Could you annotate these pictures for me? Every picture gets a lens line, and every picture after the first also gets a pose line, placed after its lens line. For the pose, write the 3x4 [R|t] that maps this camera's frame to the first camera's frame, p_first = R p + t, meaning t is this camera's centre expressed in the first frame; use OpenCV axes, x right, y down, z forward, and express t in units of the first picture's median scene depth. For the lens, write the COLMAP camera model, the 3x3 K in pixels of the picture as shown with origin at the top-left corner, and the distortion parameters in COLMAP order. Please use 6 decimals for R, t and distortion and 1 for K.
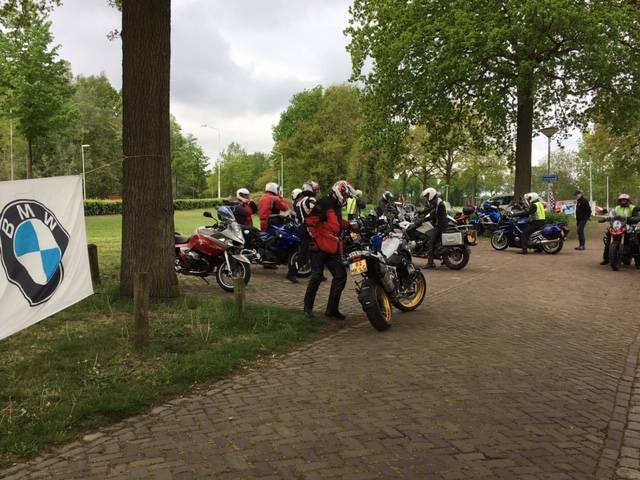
lens RADIAL K [[672.4, 0, 320.0], [0, 672.4, 231.4], [0, 0, 1]] dist [0.049029, 0.000000]
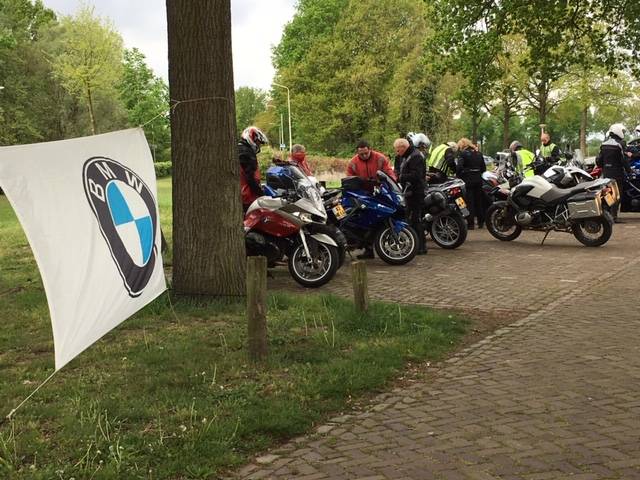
lens RADIAL K [[1030.0, 0, 319.1], [0, 1030.0, 236.9], [0, 0, 1]] dist [0.055889, 0.000000]
pose [[0.998993, -0.039553, -0.021185, -0.036416], [0.040193, 0.998720, 0.030714, 0.001605], [0.019943, -0.031534, 0.999304, -0.028702]]
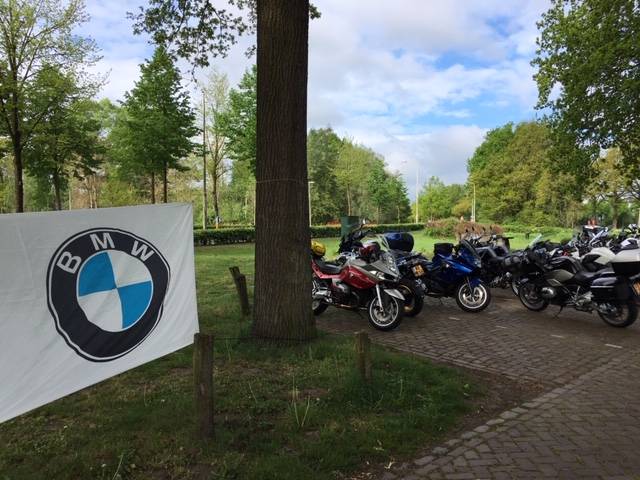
lens RADIAL K [[546.2, 0, 321.5], [0, 546.2, 238.6], [0, 0, 1]] dist [0.062582, -0.077862]
pose [[0.944919, 0.001584, -0.327302, 0.010421], [-0.008133, 0.999793, -0.018640, -0.006619], [0.327204, 0.020275, 0.944736, 0.104564]]
